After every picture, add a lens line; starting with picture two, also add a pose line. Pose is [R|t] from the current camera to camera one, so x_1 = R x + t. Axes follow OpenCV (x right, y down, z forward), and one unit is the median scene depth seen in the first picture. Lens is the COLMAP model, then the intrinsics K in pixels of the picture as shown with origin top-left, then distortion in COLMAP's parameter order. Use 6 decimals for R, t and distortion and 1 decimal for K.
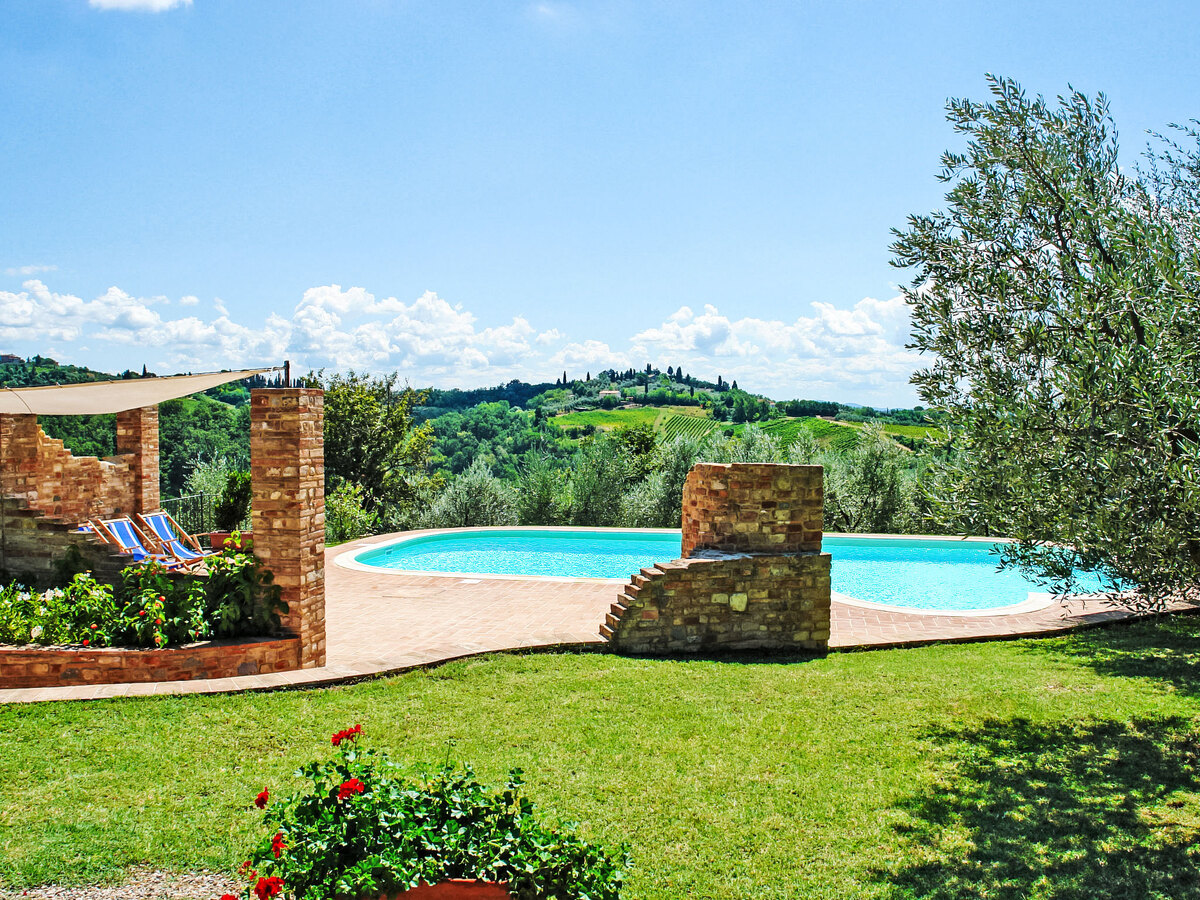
lens RADIAL K [[1062.9, 0, 601.4], [0, 1062.9, 449.7], [0, 0, 1]] dist [-0.078445, 0.055348]
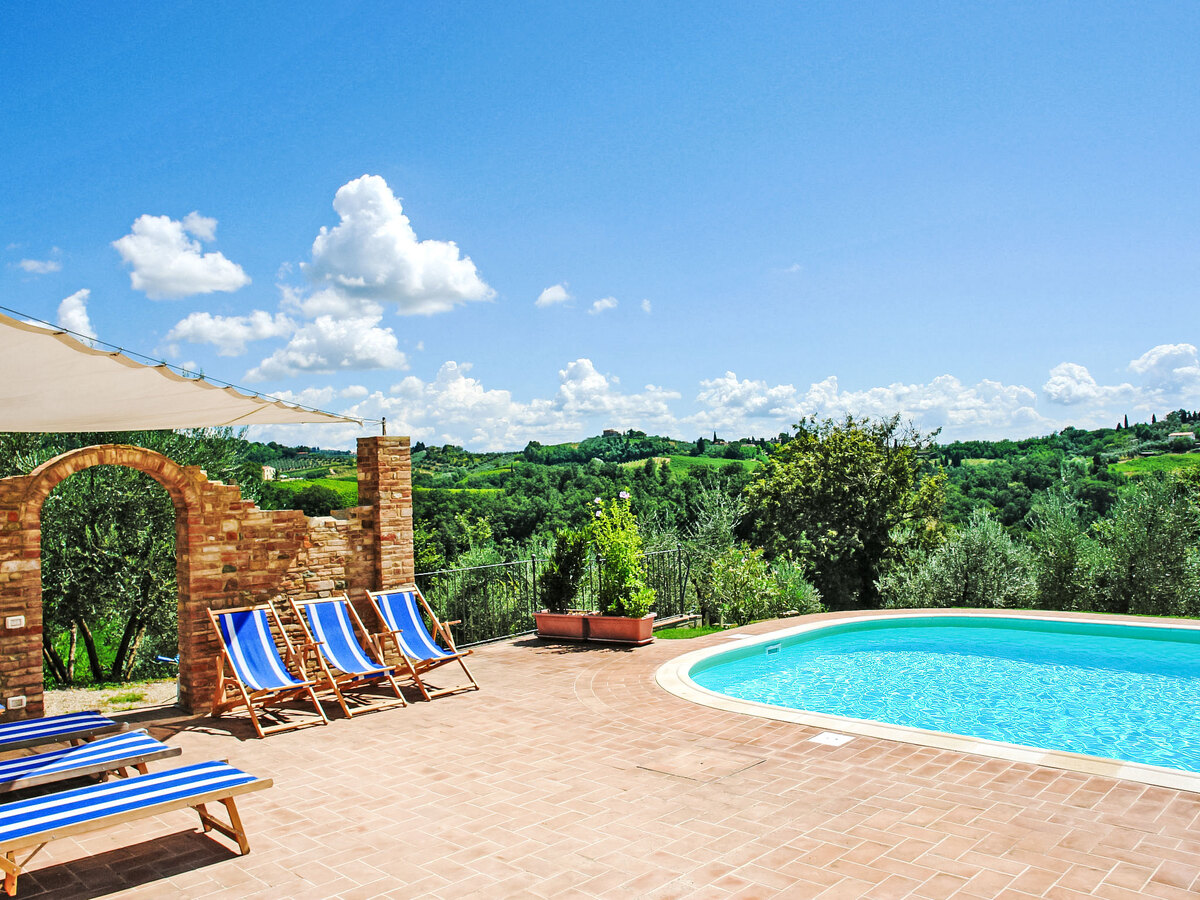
lens RADIAL K [[945.4, 0, 601.4], [0, 945.4, 441.3], [0, 0, 1]] dist [-0.089856, 0.037733]
pose [[0.846283, -0.051827, -0.530206, 0.012435], [0.015841, 0.997265, -0.072197, 0.003426], [0.532498, 0.052700, 0.844789, 0.207290]]
